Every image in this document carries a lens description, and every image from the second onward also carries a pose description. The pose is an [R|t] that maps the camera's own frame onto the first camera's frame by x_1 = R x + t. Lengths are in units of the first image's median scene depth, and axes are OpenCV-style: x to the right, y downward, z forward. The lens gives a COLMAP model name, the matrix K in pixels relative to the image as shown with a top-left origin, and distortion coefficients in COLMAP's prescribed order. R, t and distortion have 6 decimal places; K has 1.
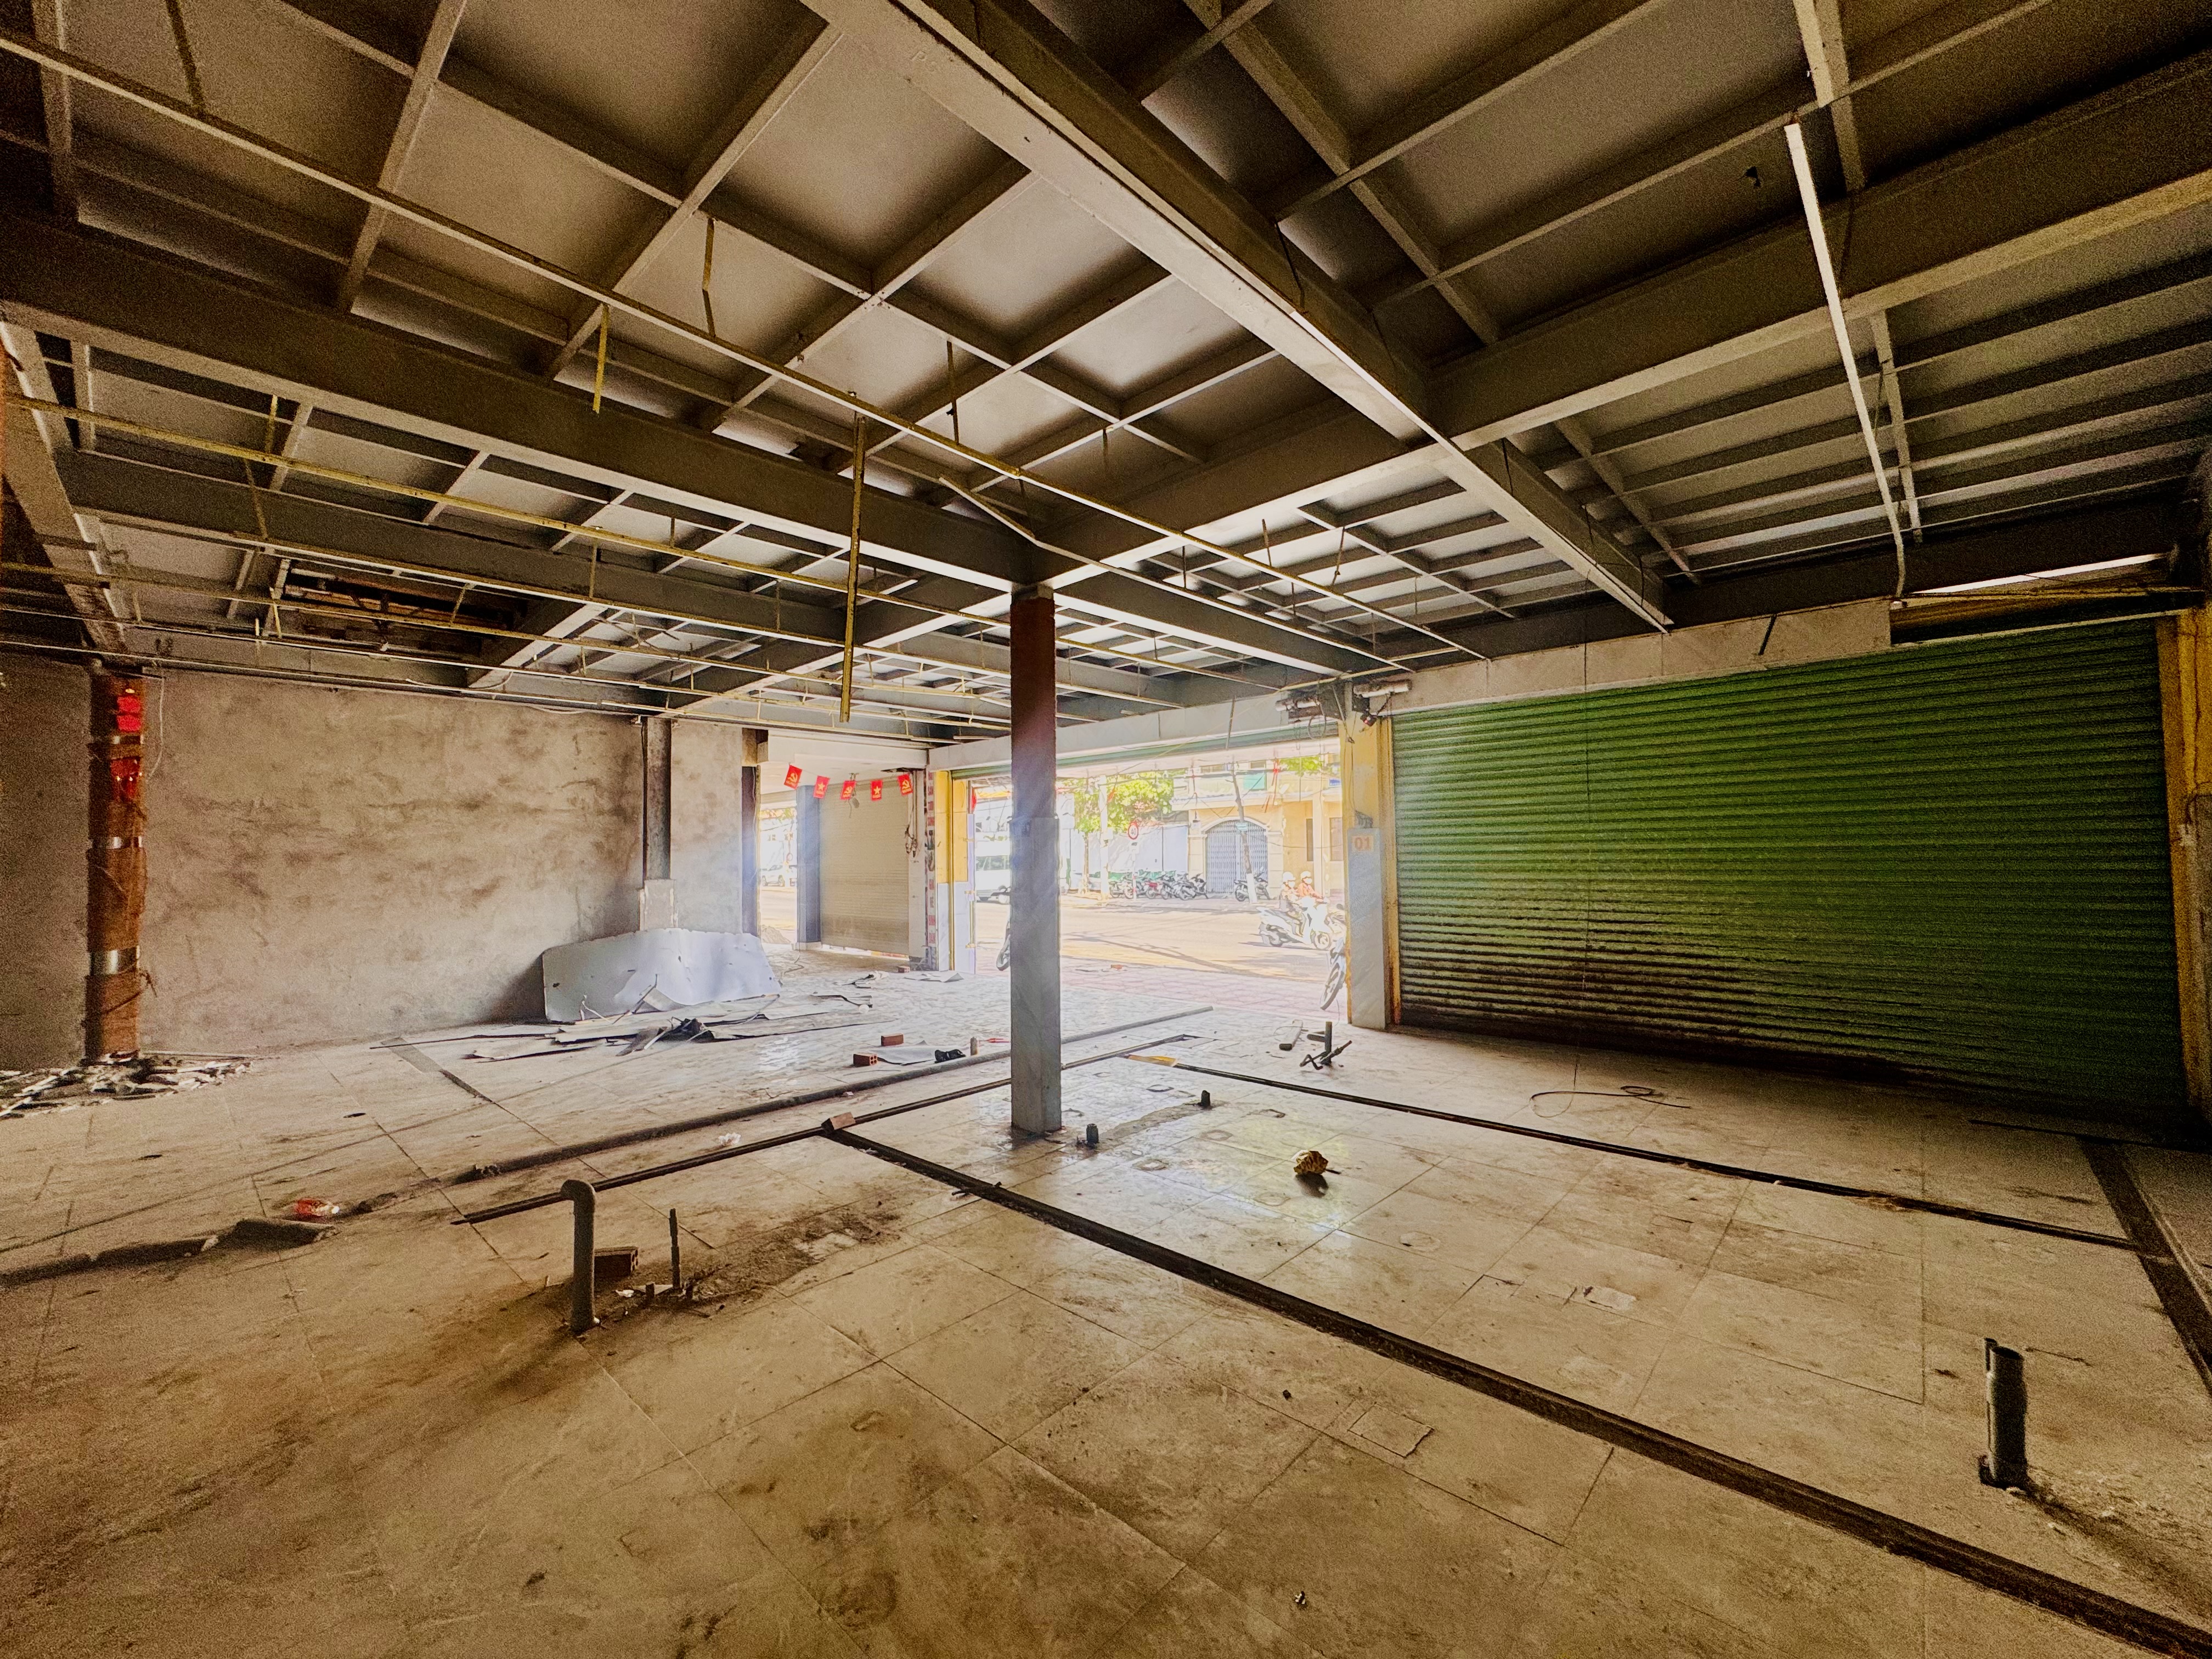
lens RADIAL K [[888.0, 0, 1106.3], [0, 888.0, 832.5], [0, 0, 1]] dist [-0.002835, -0.000200]
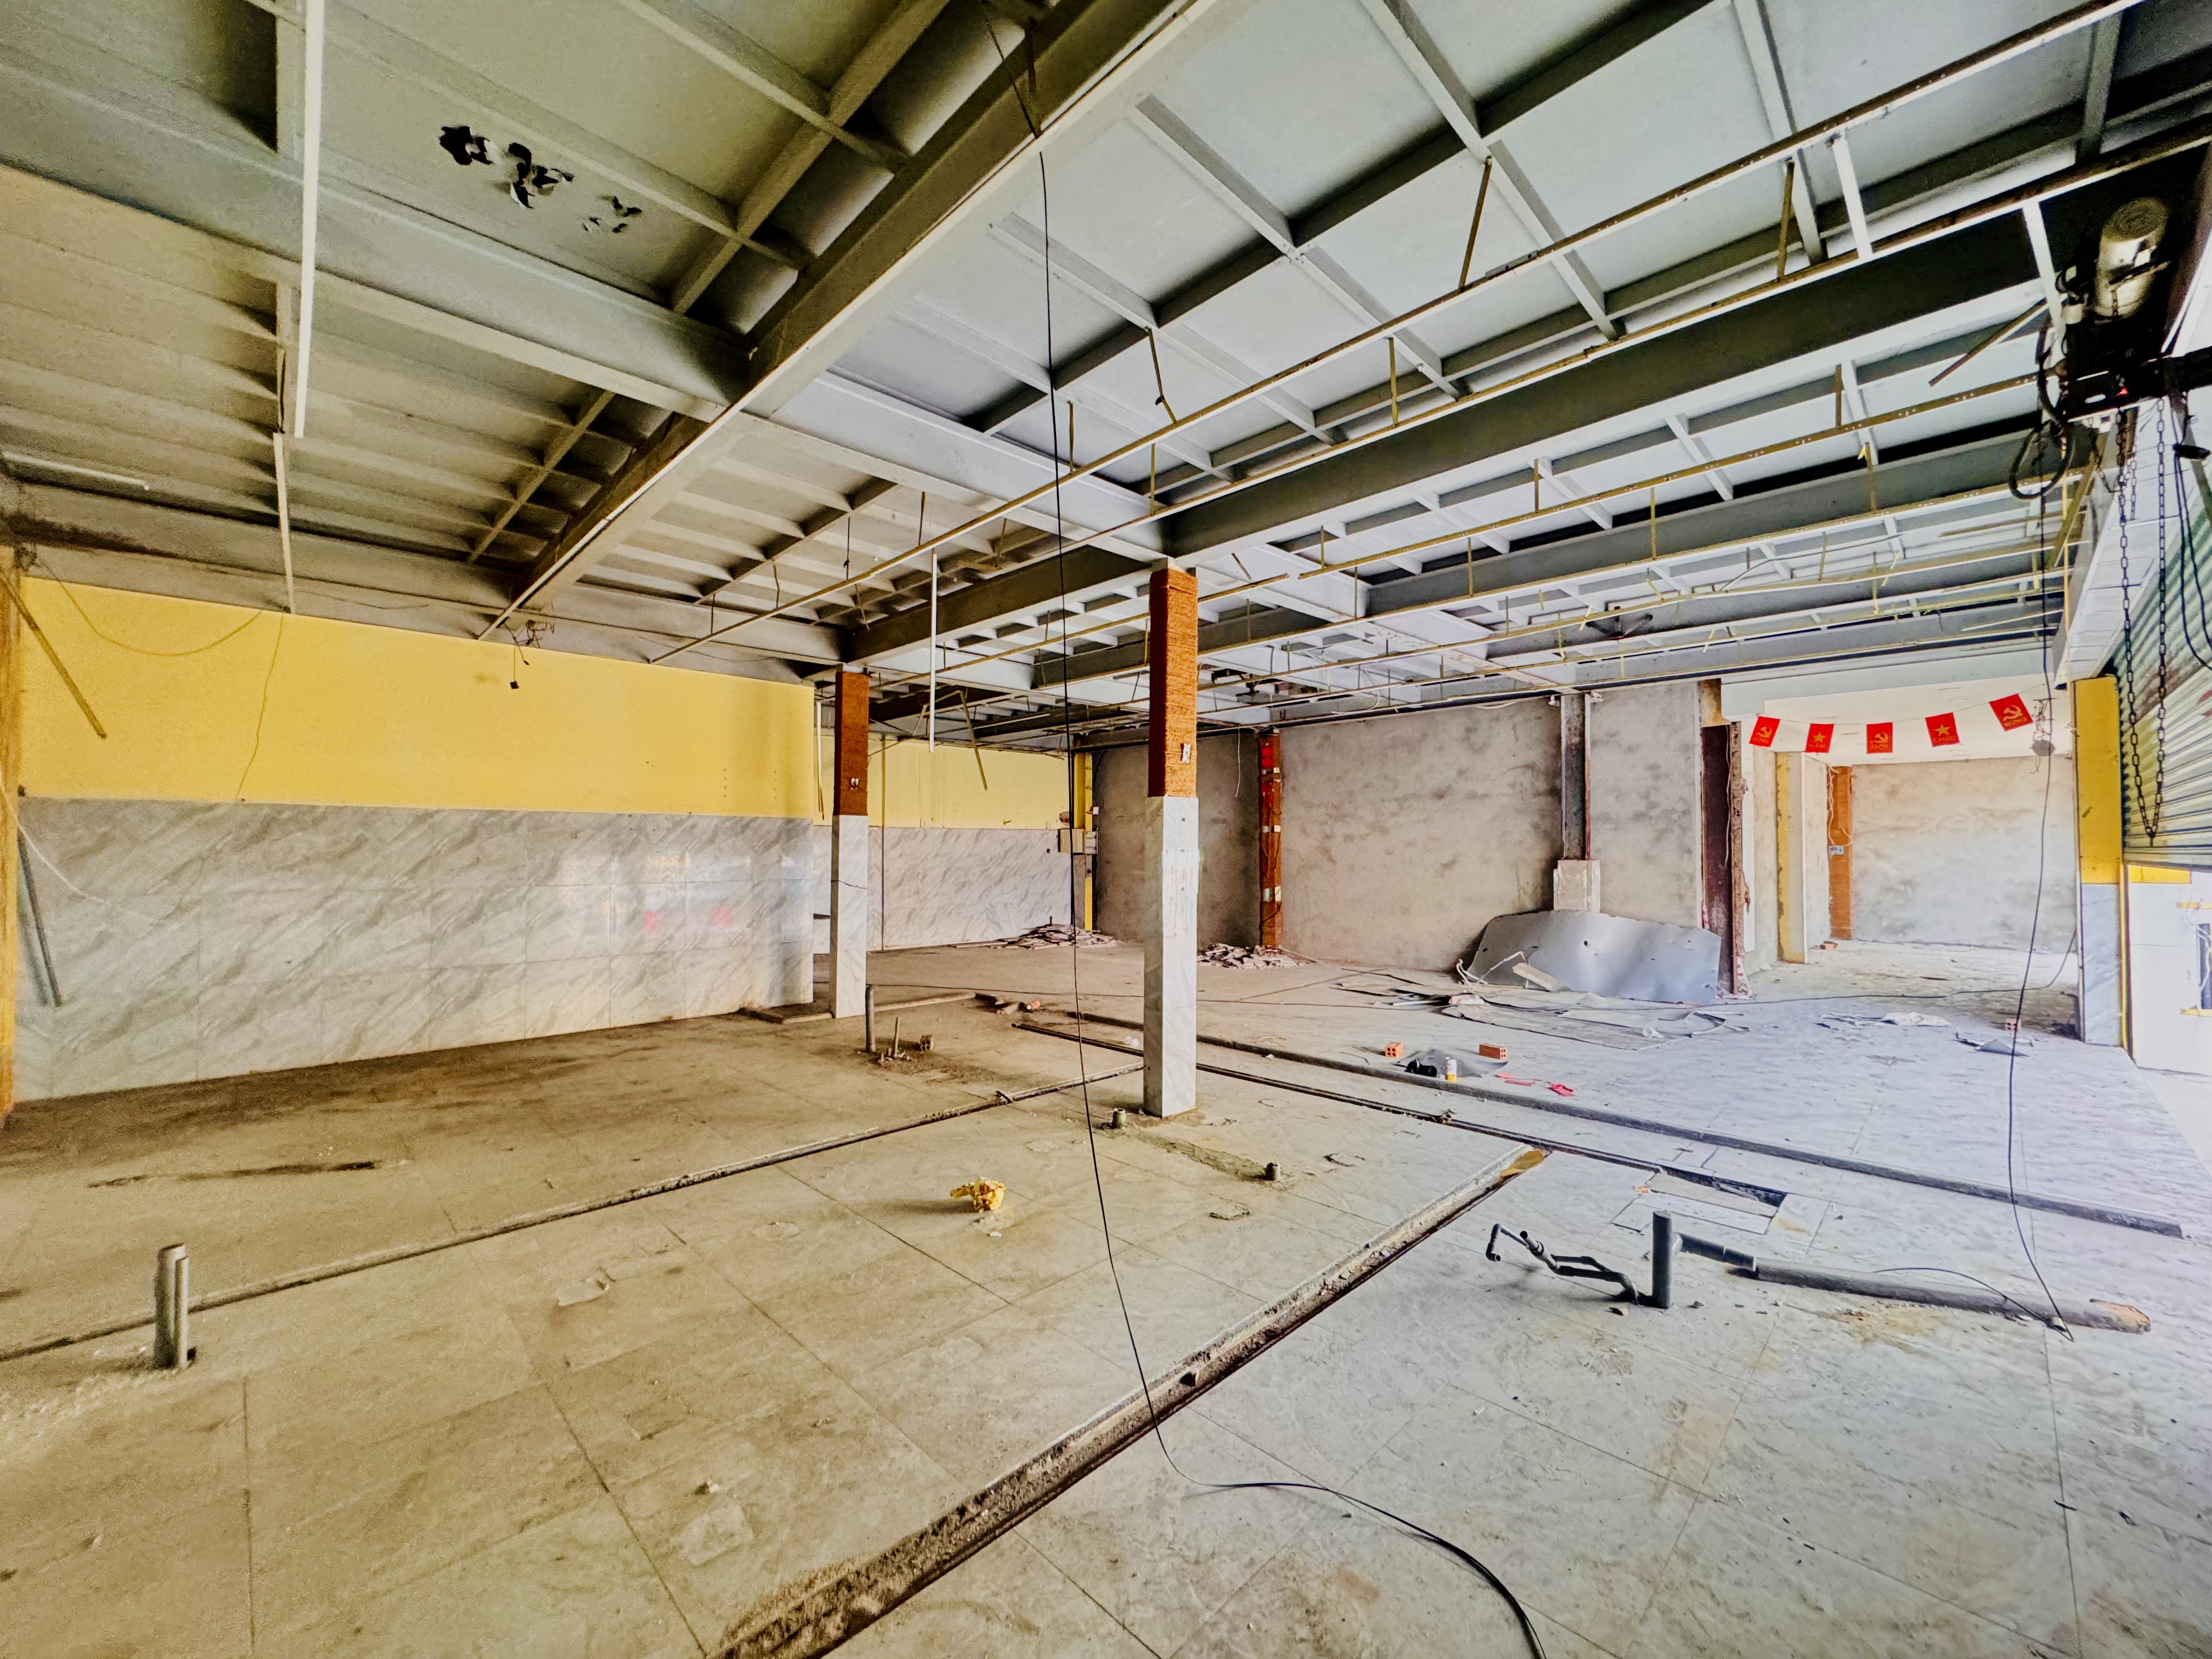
lens RADIAL K [[888.0, 0, 1106.3], [0, 888.0, 832.5], [0, 0, 1]] dist [-0.002835, -0.000200]
pose [[-0.048509, -0.006031, -0.998805, 0.606266], [0.027699, 0.999589, -0.007381, 0.019576], [0.998439, -0.028023, -0.048322, 0.657444]]
